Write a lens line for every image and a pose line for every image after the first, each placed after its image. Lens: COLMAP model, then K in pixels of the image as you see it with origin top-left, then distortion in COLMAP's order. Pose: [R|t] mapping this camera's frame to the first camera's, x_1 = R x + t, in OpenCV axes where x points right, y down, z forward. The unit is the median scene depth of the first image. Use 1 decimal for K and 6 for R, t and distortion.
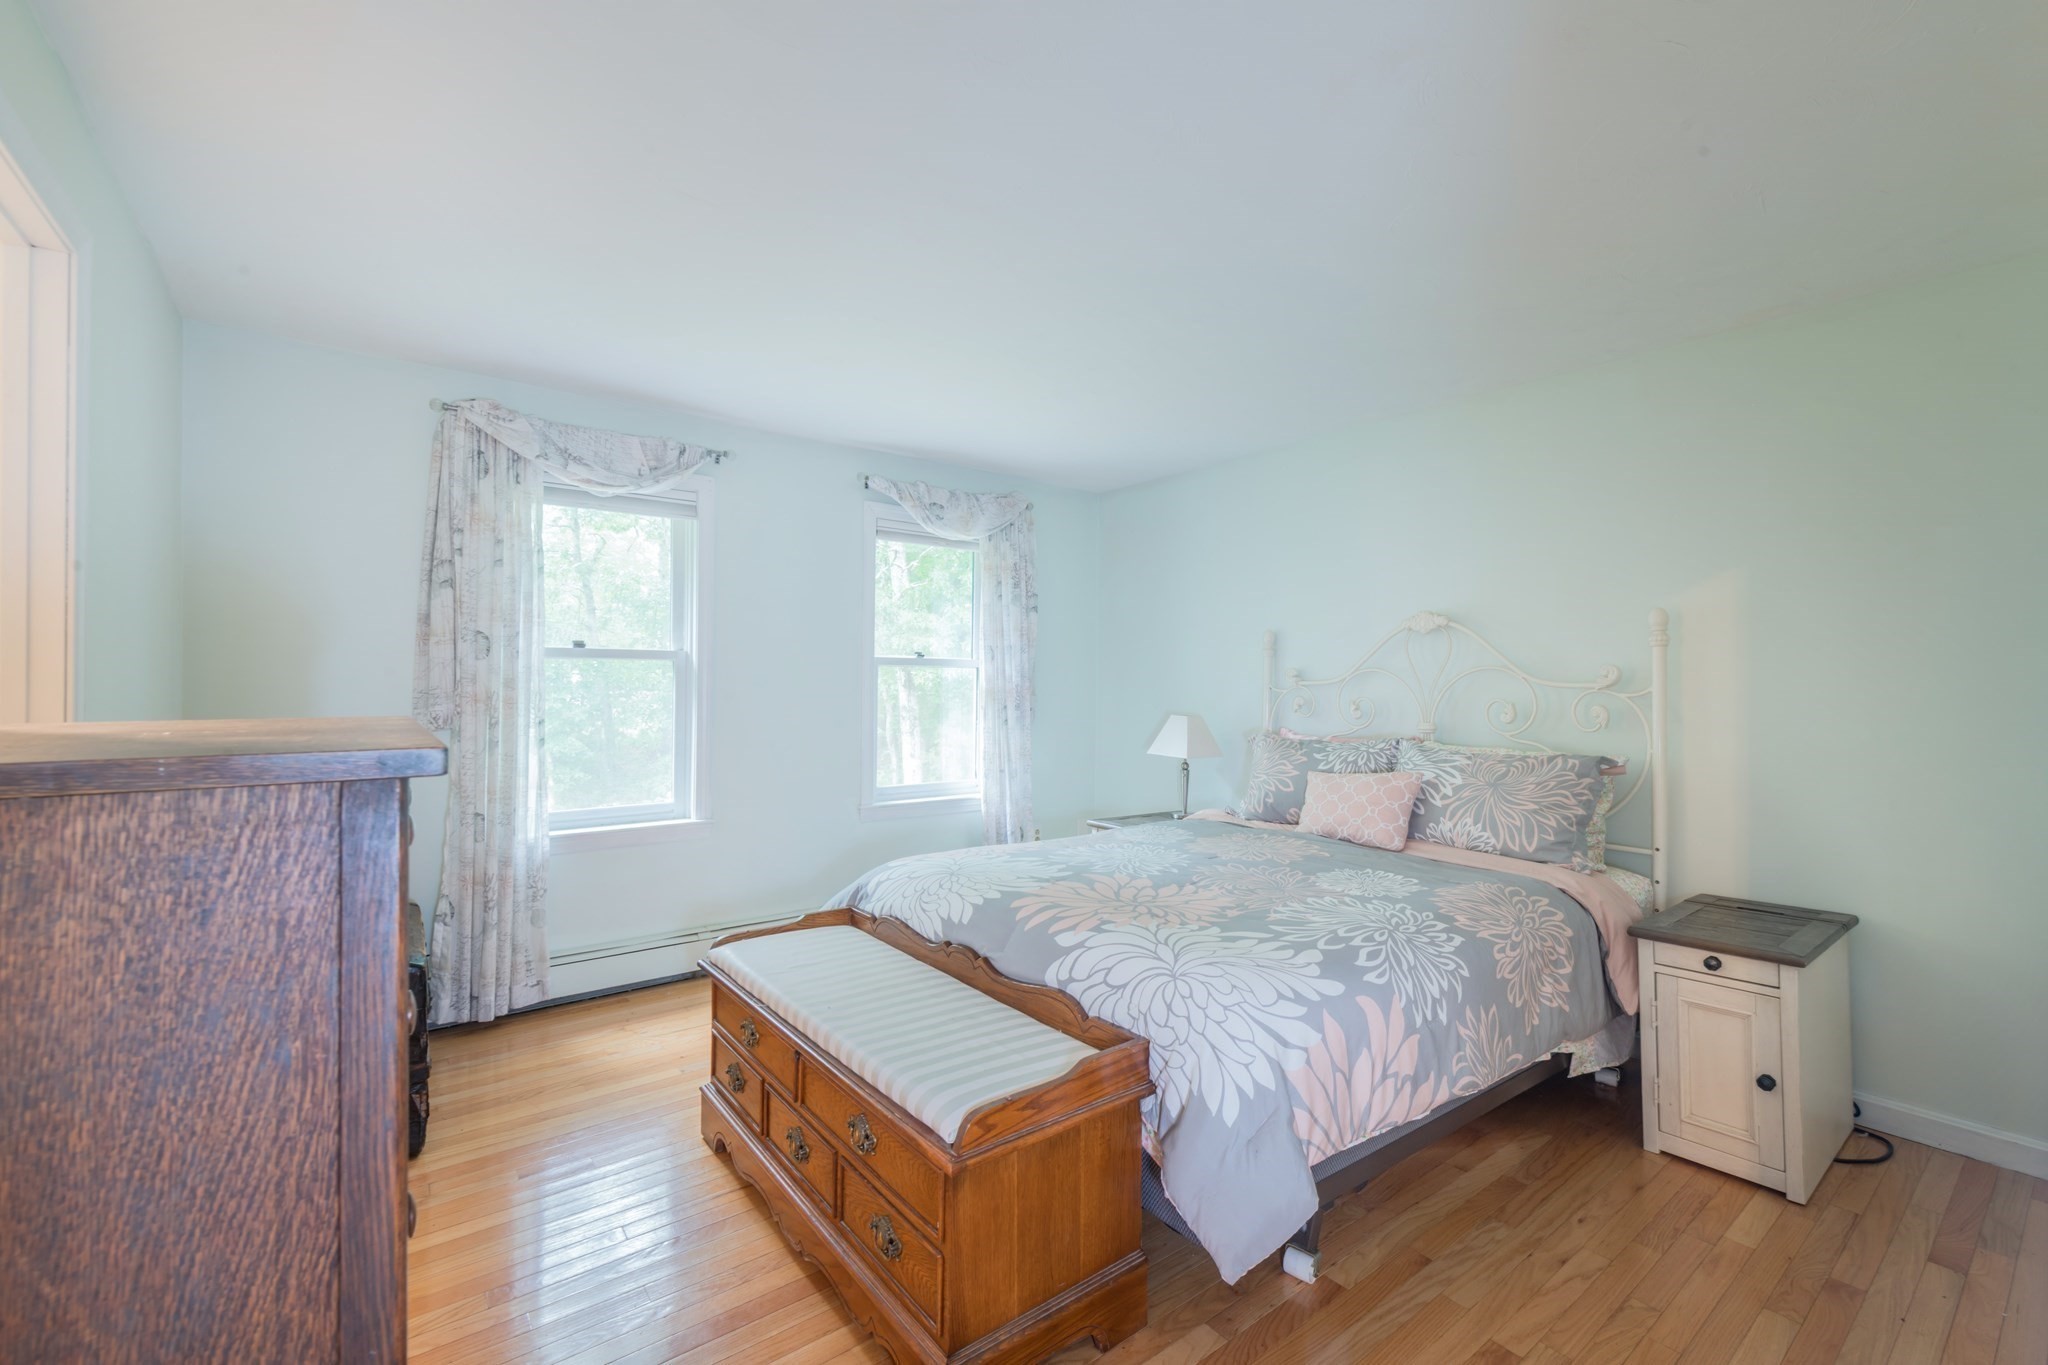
lens RADIAL K [[864.3, 0, 1029.5], [0, 864.3, 673.1], [0, 0, 1]] dist [0.002312, -0.000098]
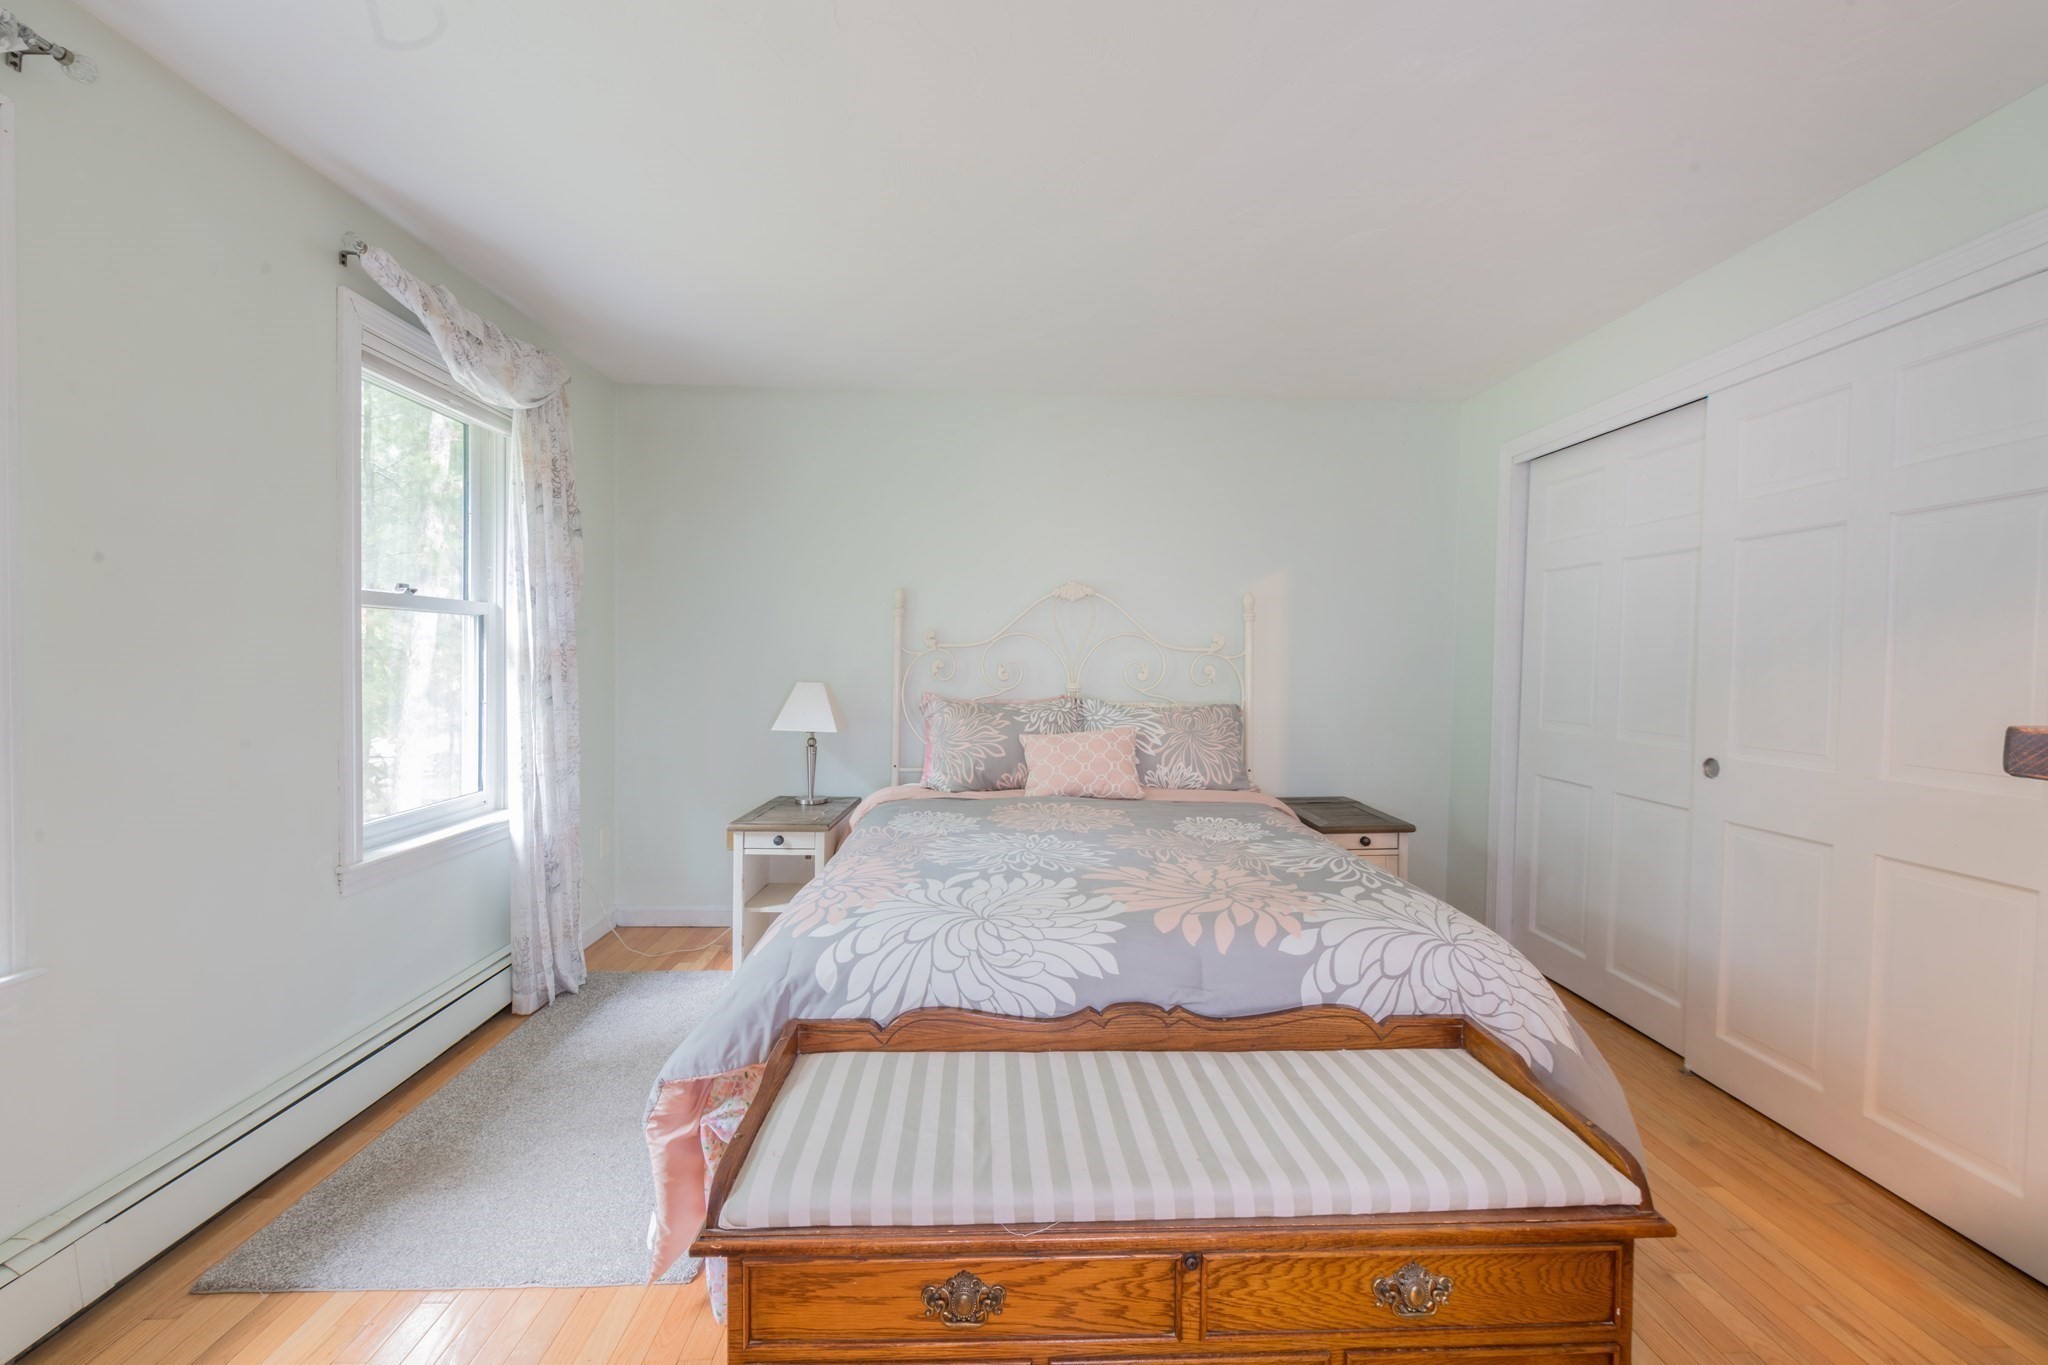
lens RADIAL K [[831.5, 0, 1024.0], [0, 831.5, 682.5], [0, 0, 1]] dist [0.001177, -0.000606]
pose [[0.577754, -0.023848, 0.815863, -0.511956], [-0.018706, 0.998924, 0.042446, 0.015430], [-0.815997, -0.039785, 0.576686, 0.510070]]
